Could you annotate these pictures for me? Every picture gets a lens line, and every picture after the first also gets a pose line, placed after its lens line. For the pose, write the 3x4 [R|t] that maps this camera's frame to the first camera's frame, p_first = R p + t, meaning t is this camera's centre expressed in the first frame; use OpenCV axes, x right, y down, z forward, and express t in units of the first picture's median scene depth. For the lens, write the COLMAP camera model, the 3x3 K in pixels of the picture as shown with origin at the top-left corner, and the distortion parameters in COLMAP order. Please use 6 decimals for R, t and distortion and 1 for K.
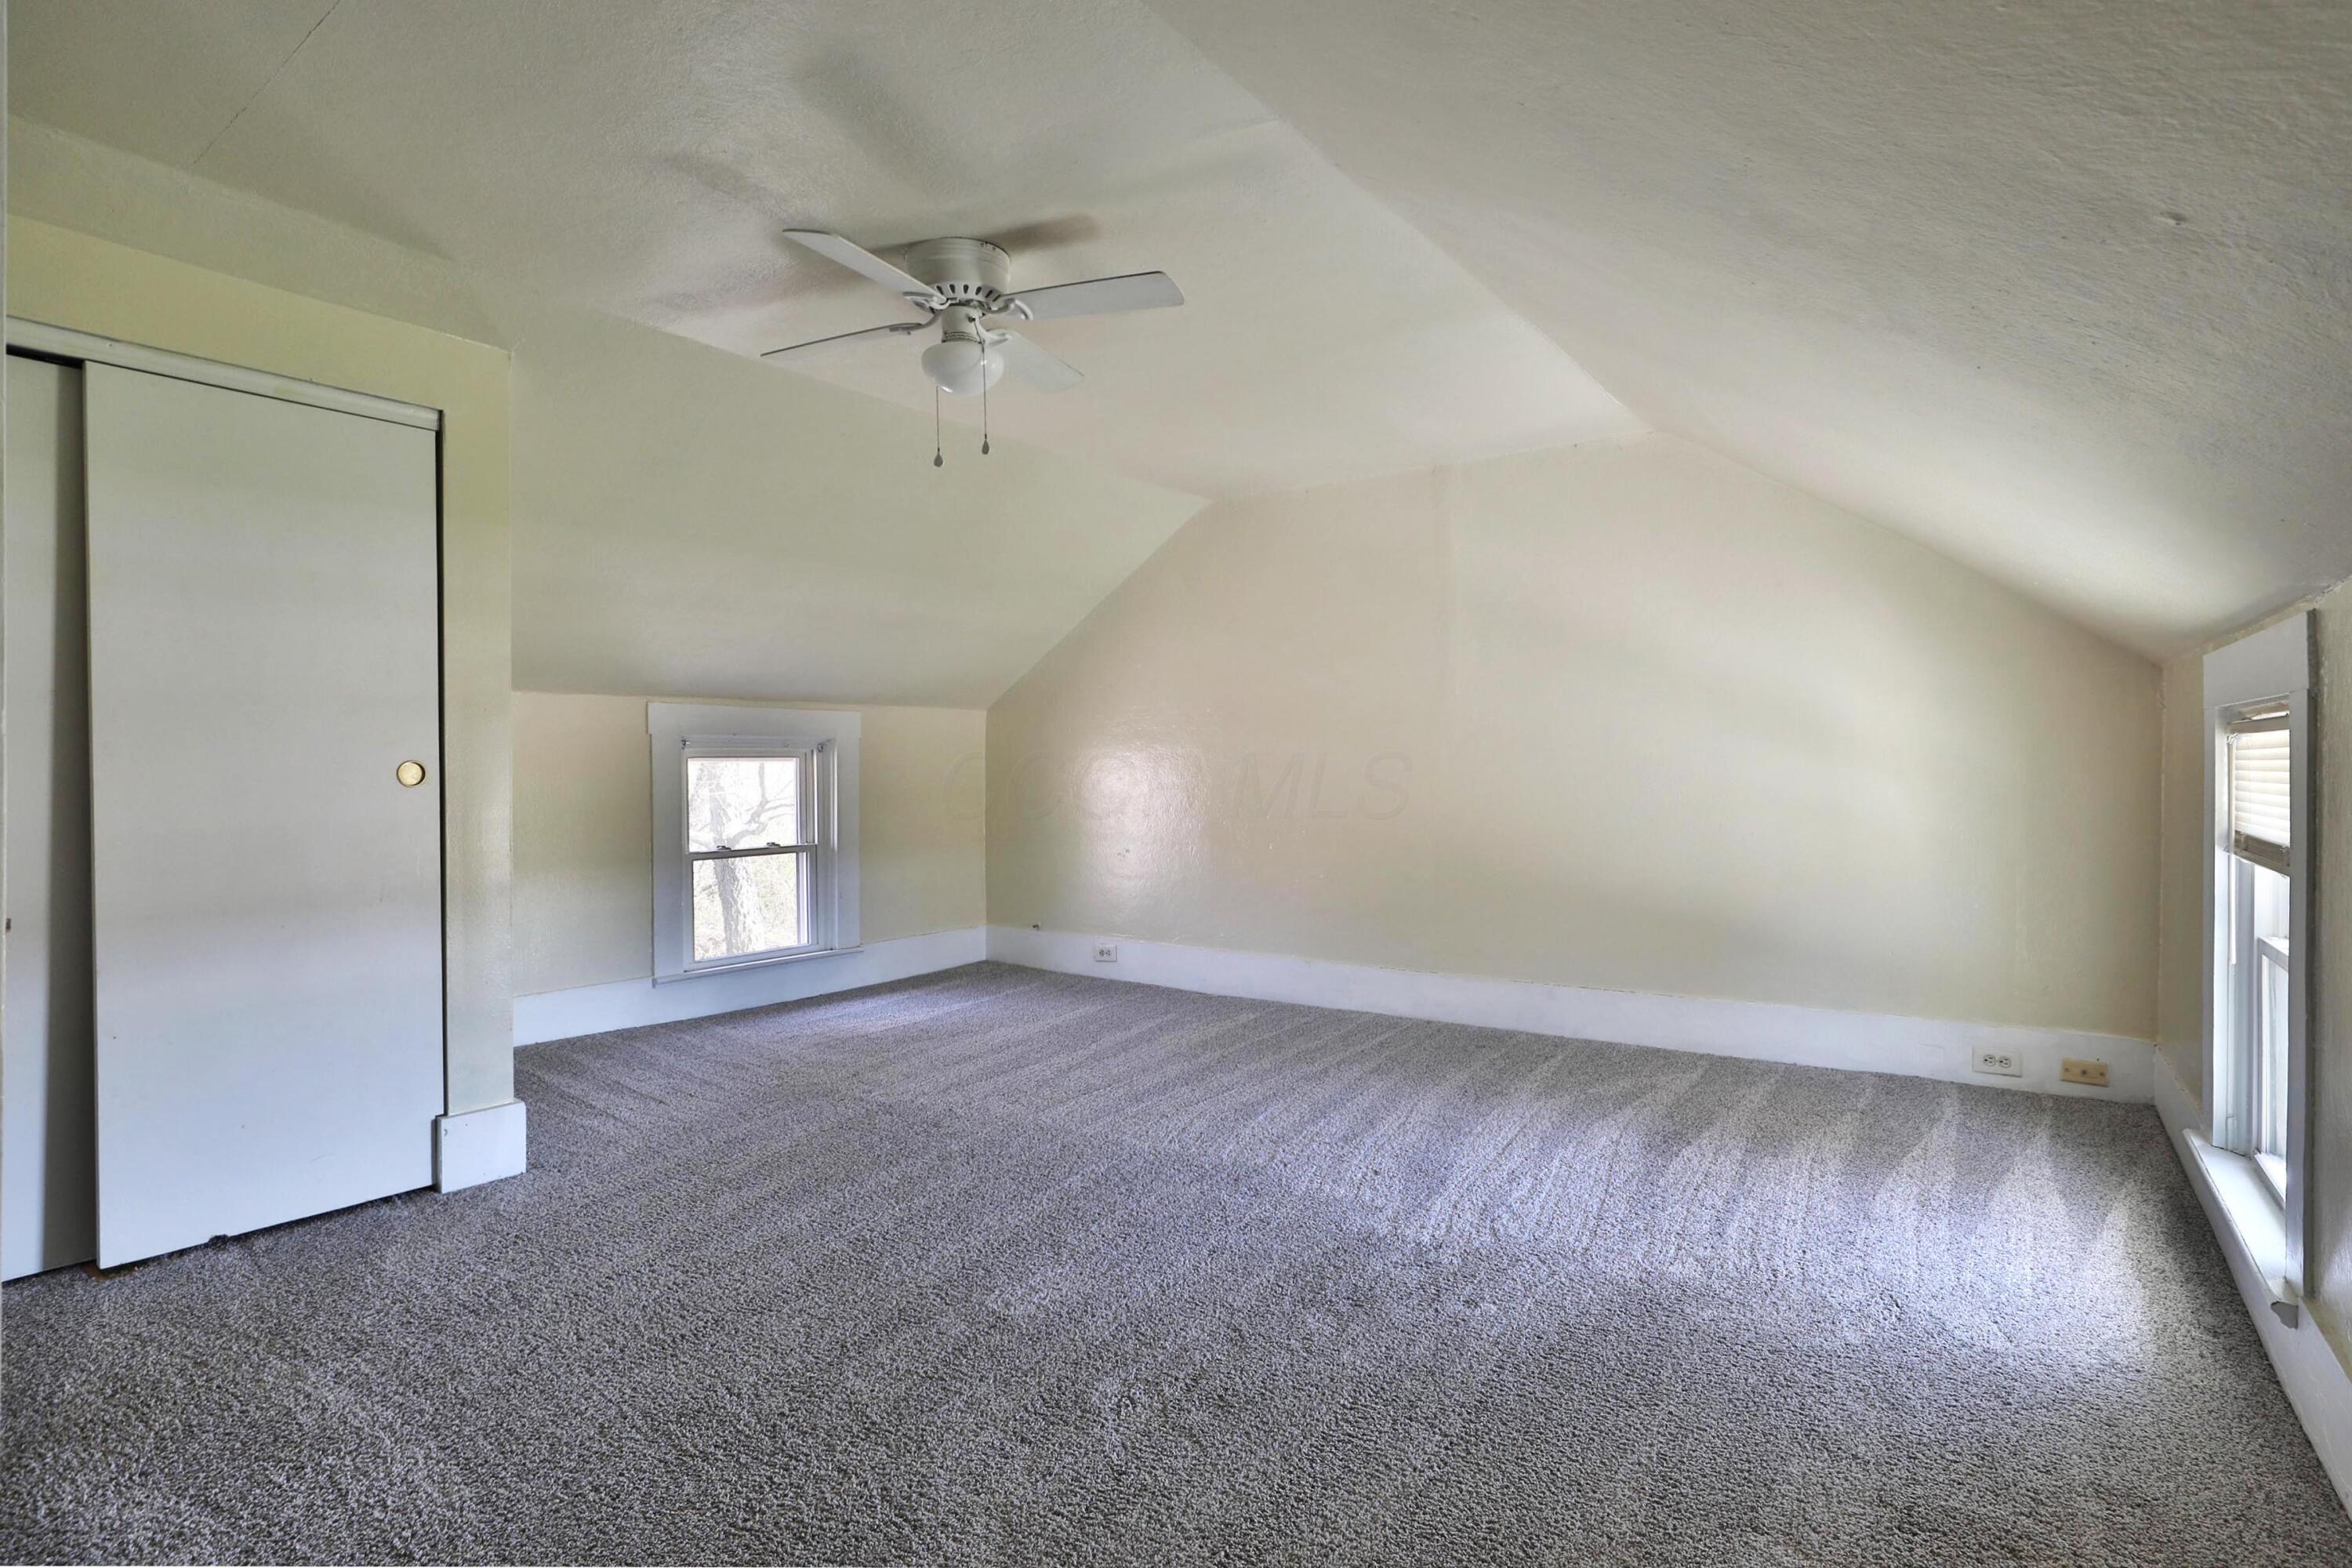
lens RADIAL K [[1153.7, 0, 1176.0], [0, 1153.7, 784.0], [0, 0, 1]] dist [-0.037216, 0.020071]
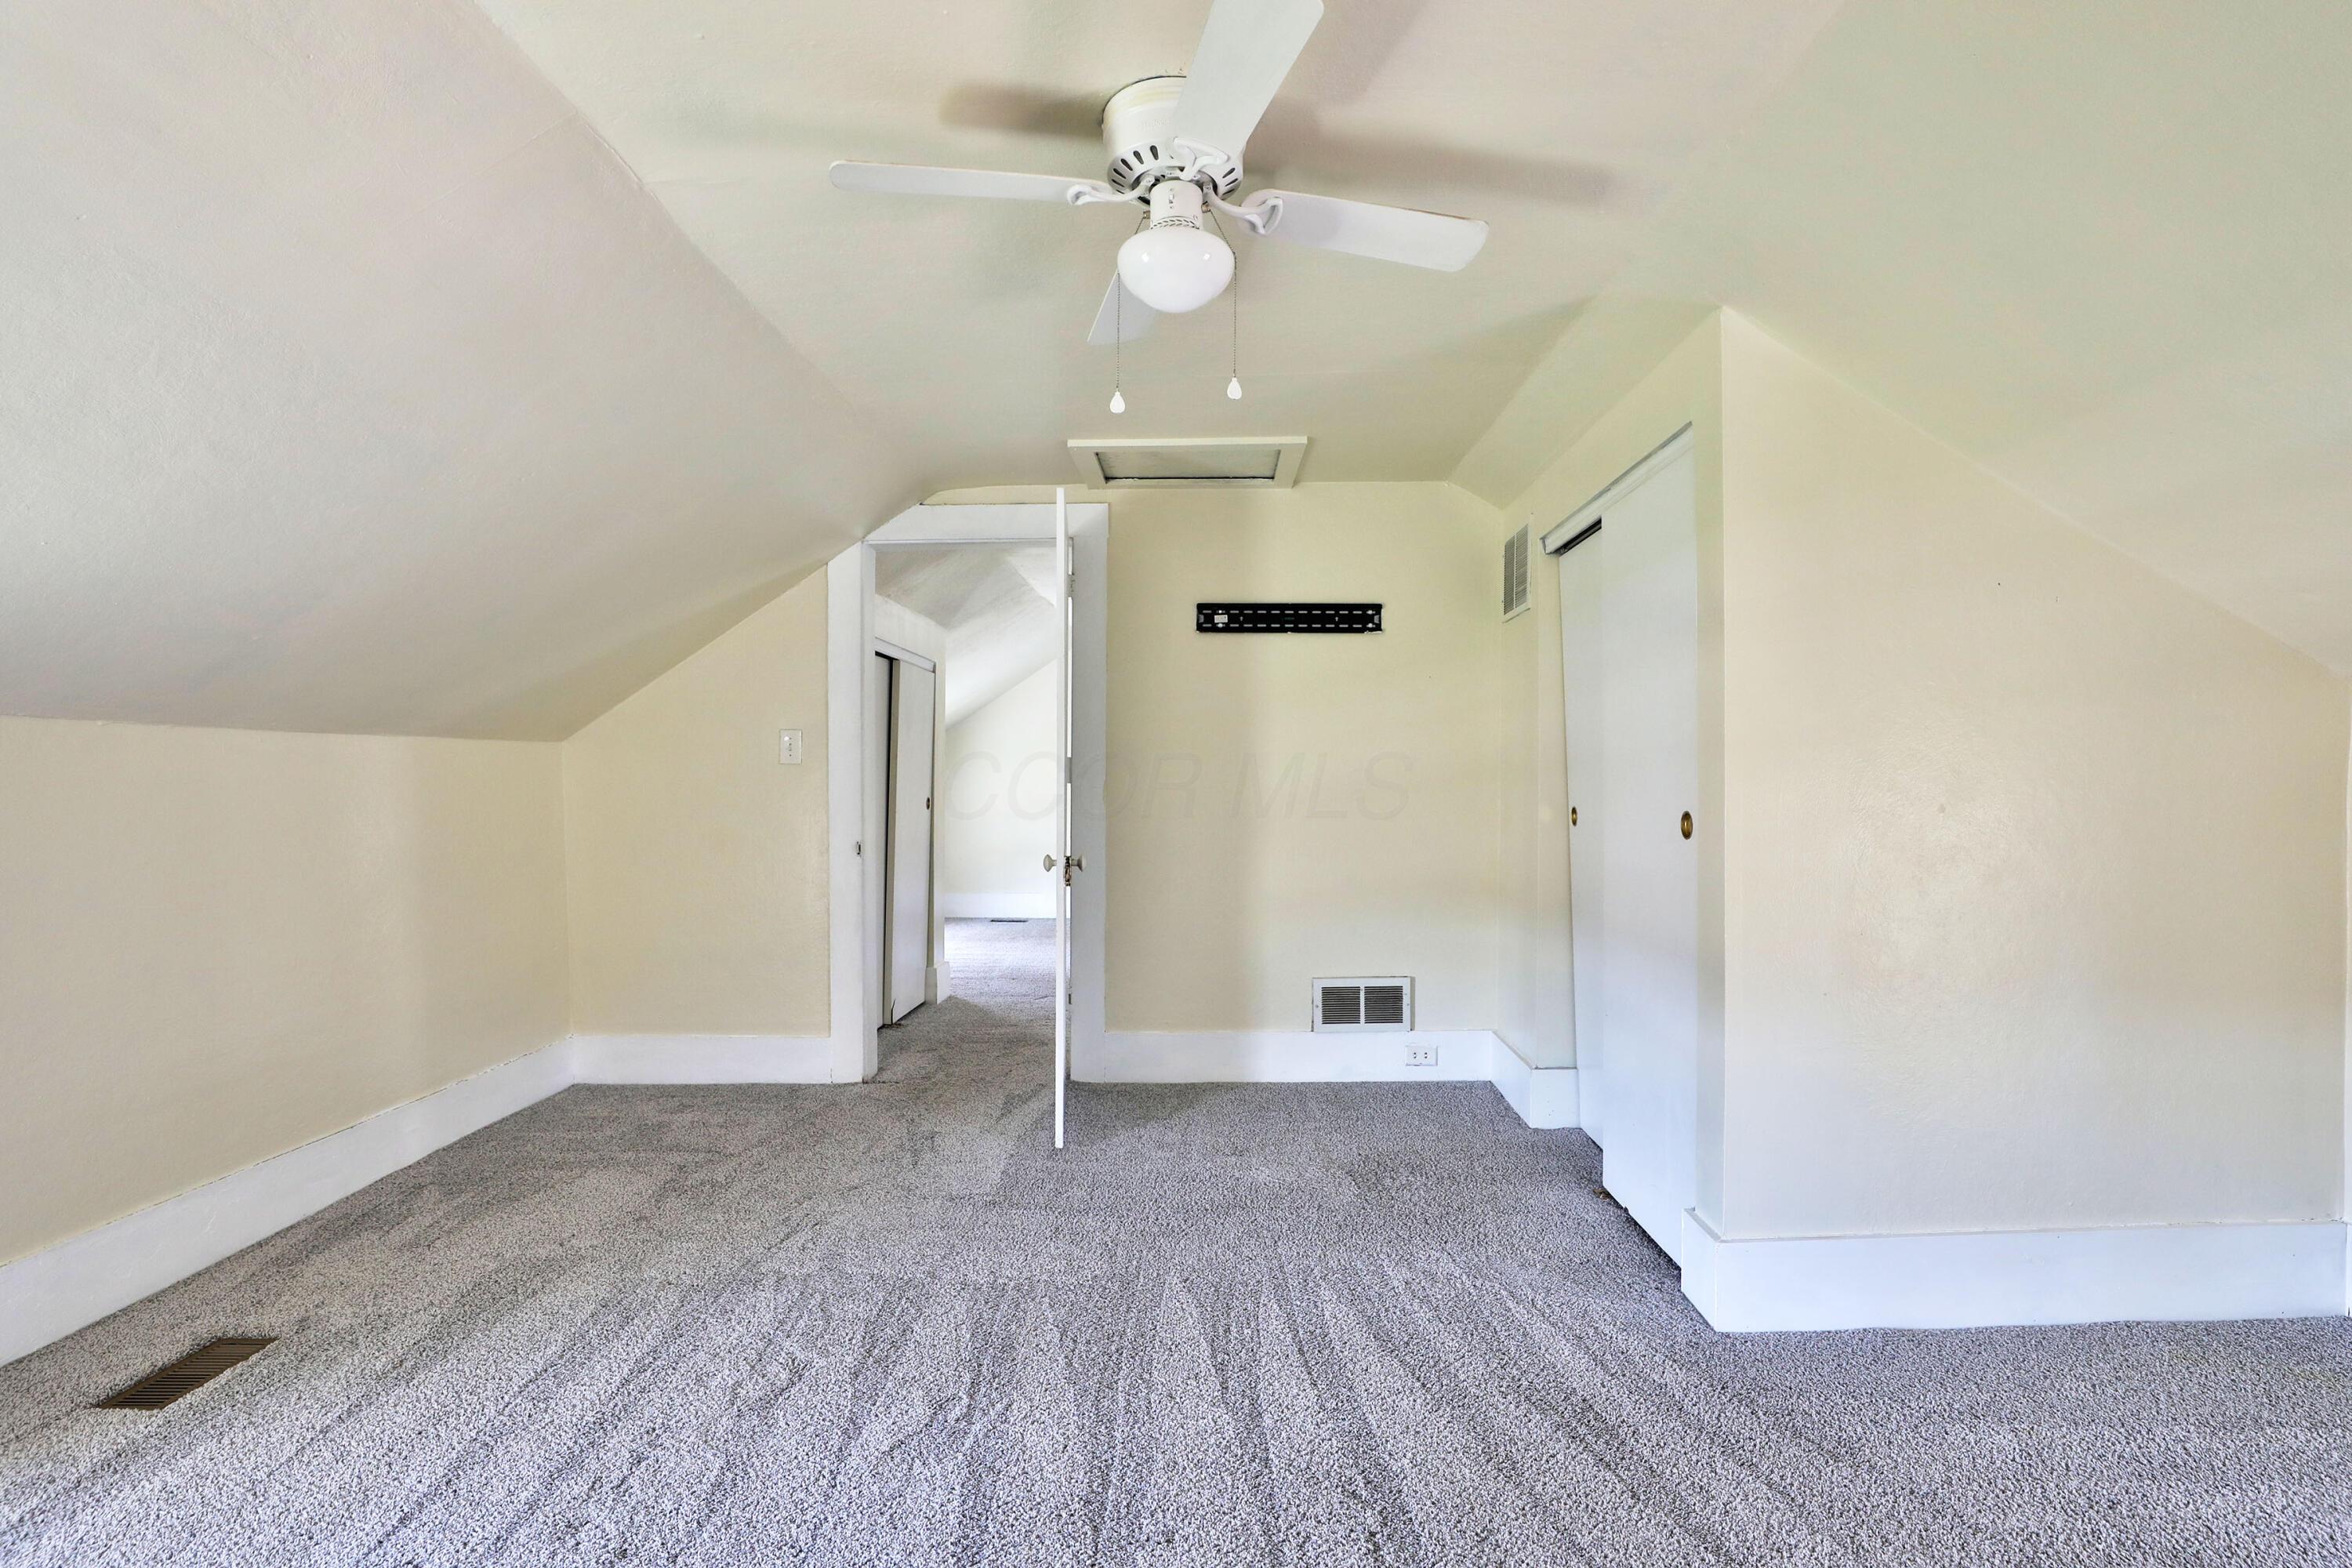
lens RADIAL K [[1153.2, 0, 1176.0], [0, 1153.2, 784.0], [0, 0, 1]] dist [-0.030598, 0.001859]
pose [[-0.800872, 0.007920, -0.598784, 0.131961], [-0.003139, 0.999843, 0.017423, -0.033874], [0.598828, 0.015833, -0.800721, 0.856817]]
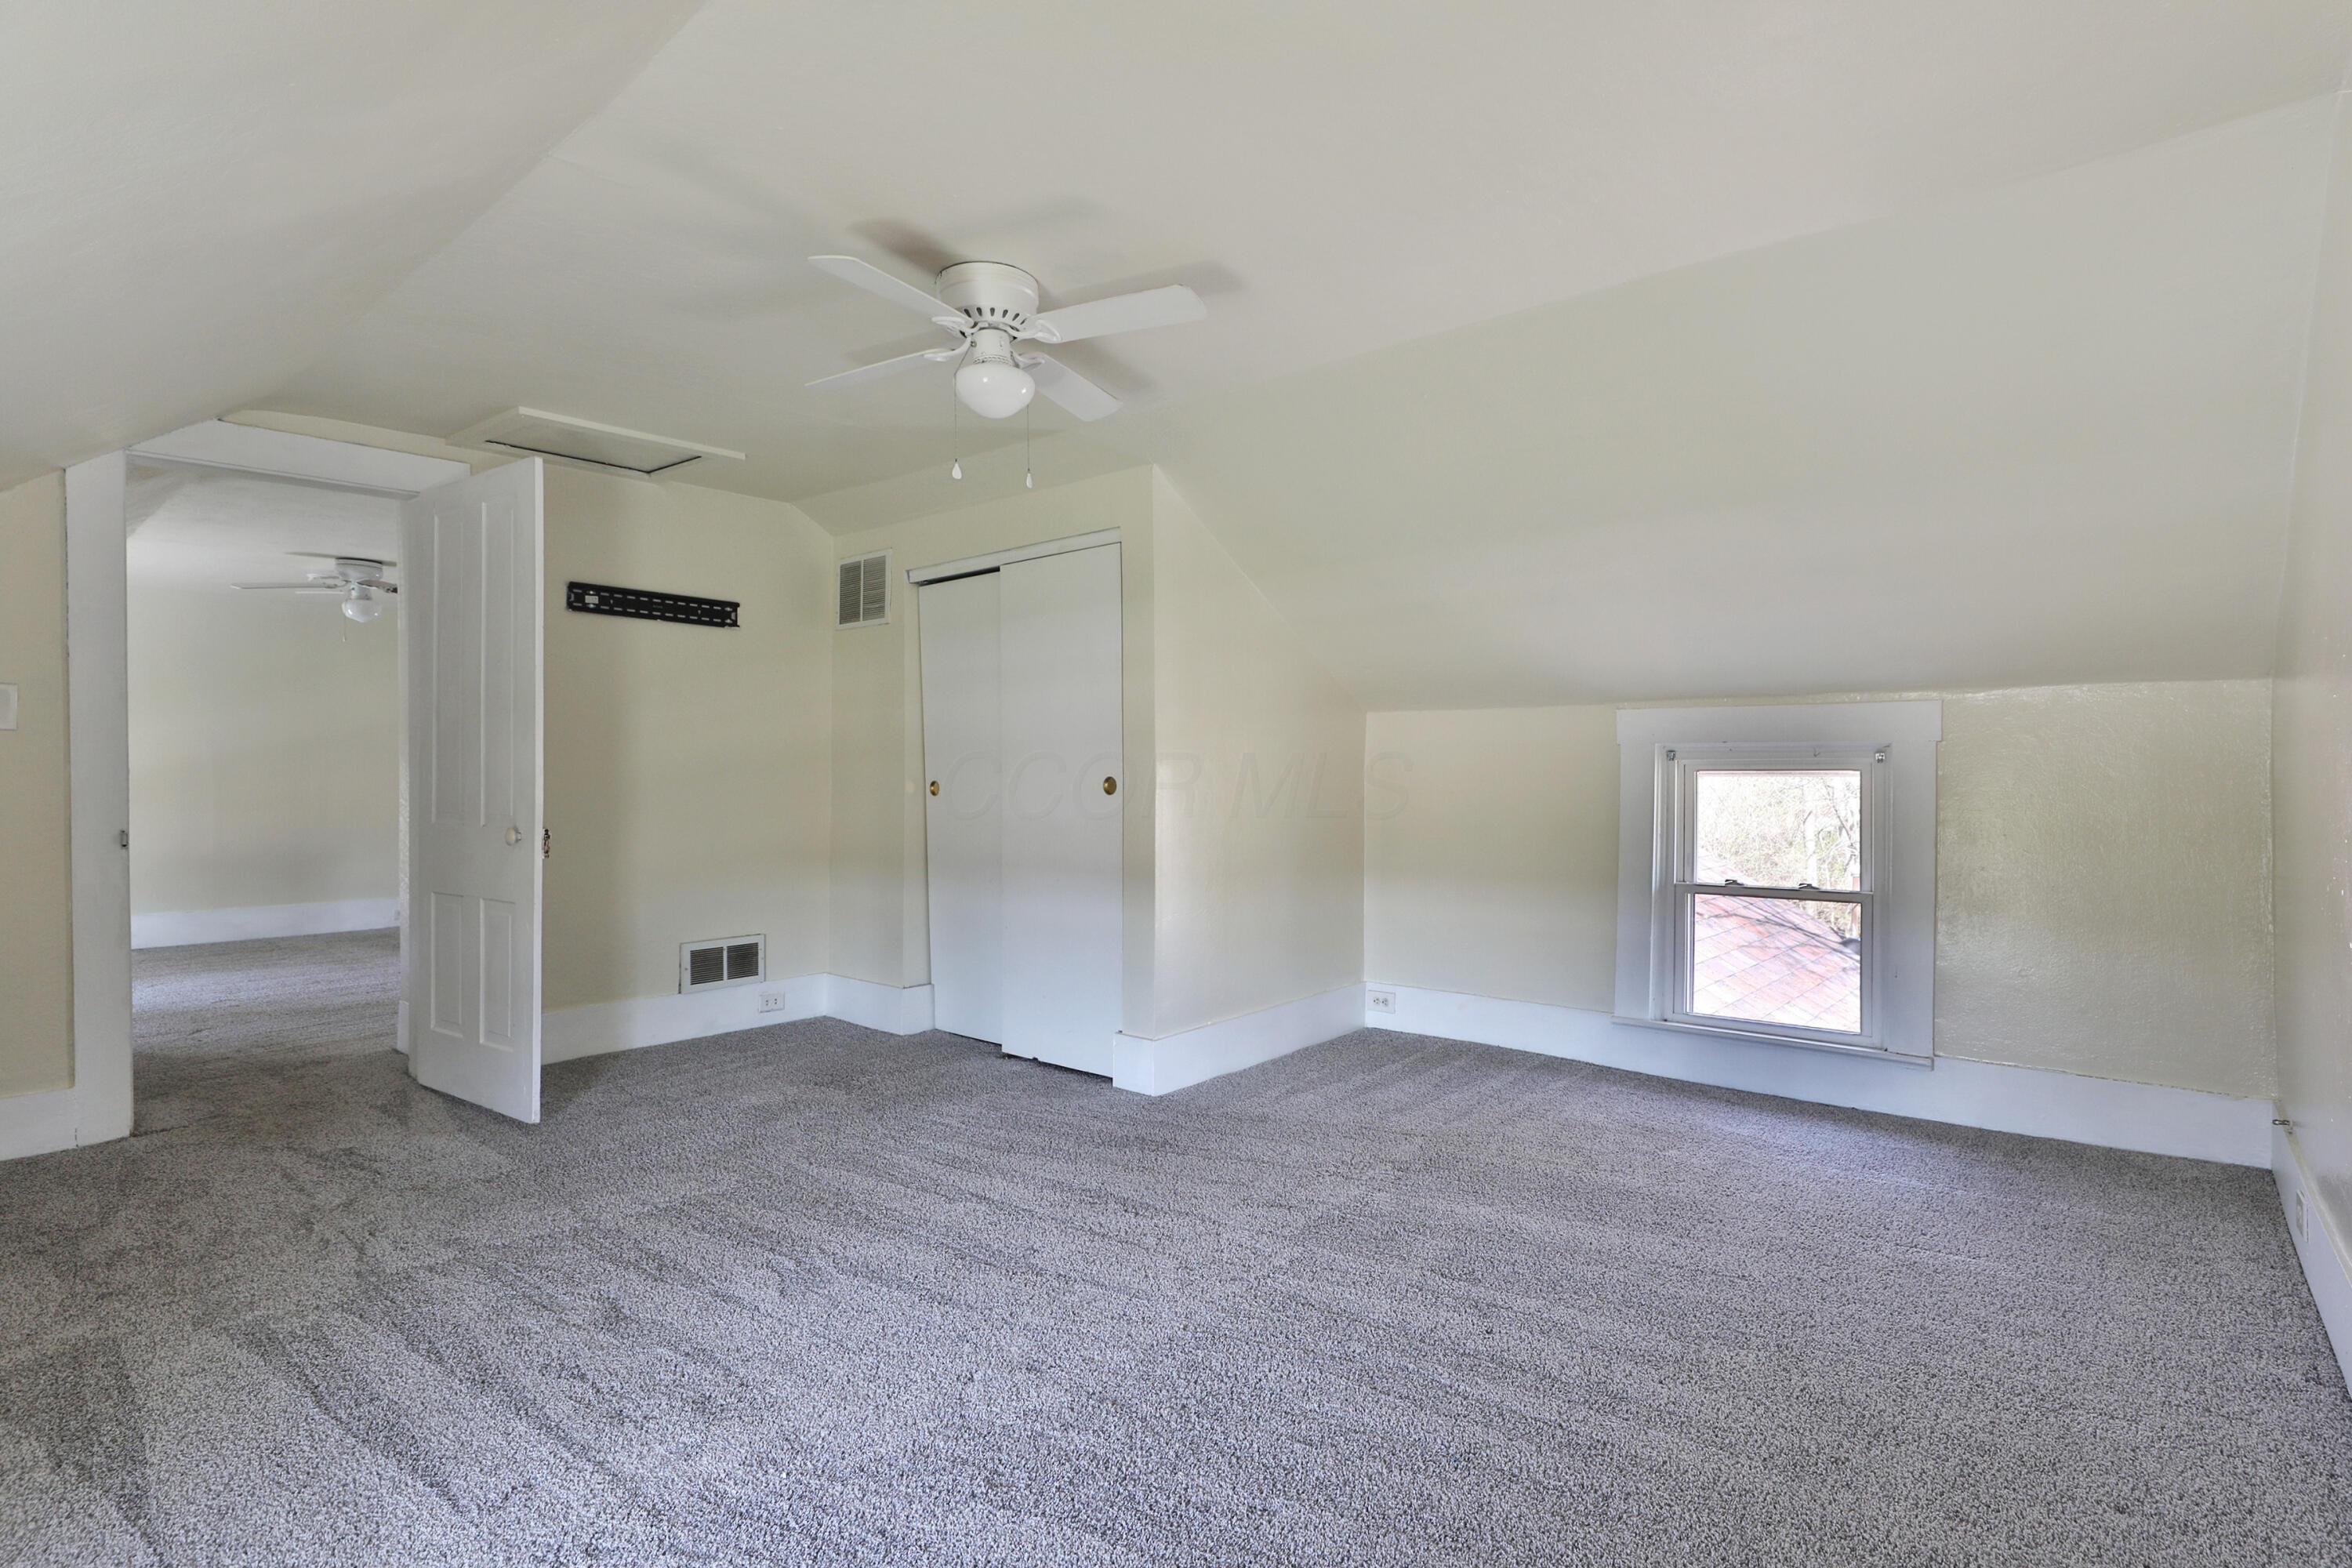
lens RADIAL K [[1153.2, 0, 1176.0], [0, 1153.2, 784.0], [0, 0, 1]] dist [-0.030598, 0.001859]
pose [[-0.064461, 0.009224, -0.997878, 0.444437], [-0.014519, 0.999843, 0.010180, -0.016716], [0.997815, 0.015144, -0.064317, 0.676123]]
